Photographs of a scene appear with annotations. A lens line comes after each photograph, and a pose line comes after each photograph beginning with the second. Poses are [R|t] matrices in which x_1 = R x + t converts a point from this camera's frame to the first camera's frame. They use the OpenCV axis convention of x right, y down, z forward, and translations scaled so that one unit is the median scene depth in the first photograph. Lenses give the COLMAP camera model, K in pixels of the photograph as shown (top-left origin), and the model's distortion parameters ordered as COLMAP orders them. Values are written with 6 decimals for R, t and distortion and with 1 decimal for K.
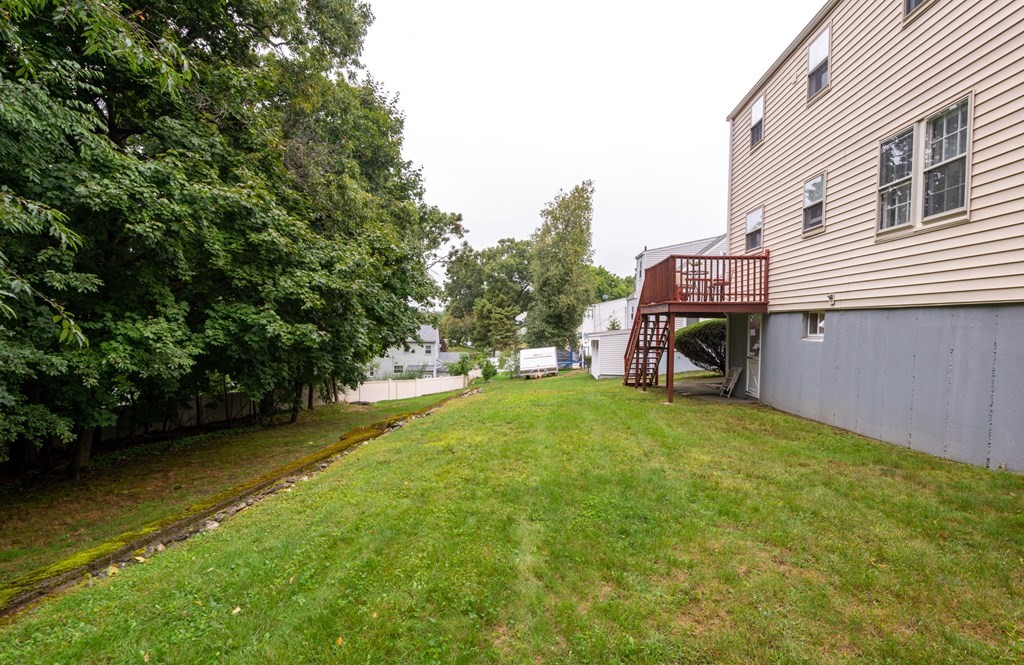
lens RADIAL K [[535.8, 0, 523.5], [0, 535.8, 345.3], [0, 0, 1]] dist [0.004093, -0.001216]
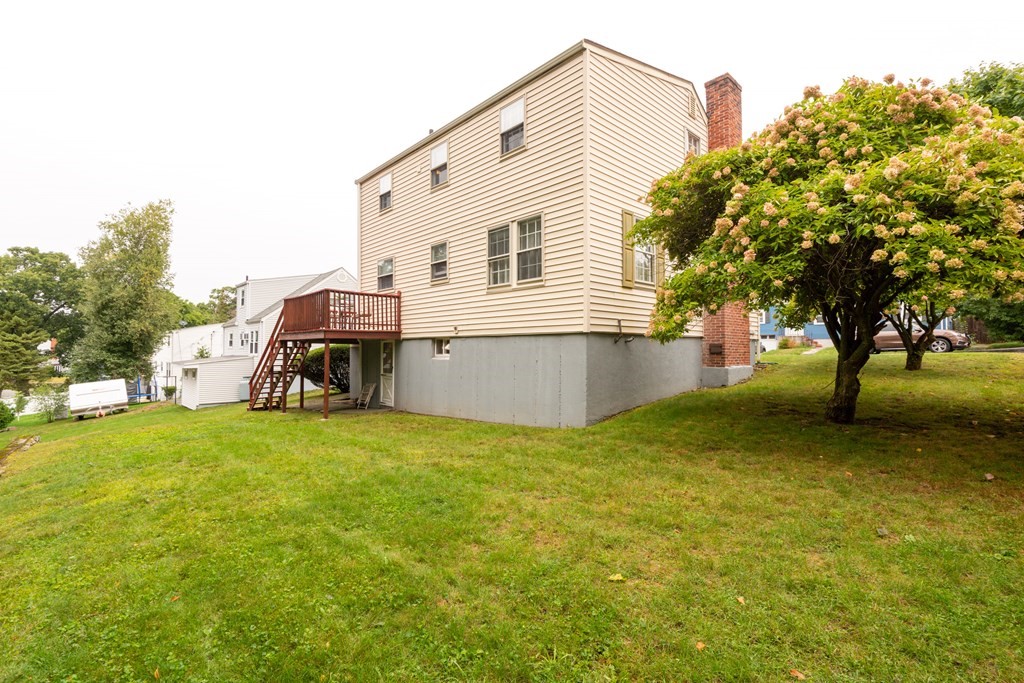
lens RADIAL K [[456.9, 0, 517.9], [0, 456.9, 338.3], [0, 0, 1]] dist [0.036441, -0.022093]
pose [[0.689448, 0.002124, 0.724332, -0.152626], [0.044496, 0.997983, -0.045281, 0.000005], [-0.722967, 0.063449, 0.687963, 0.032655]]
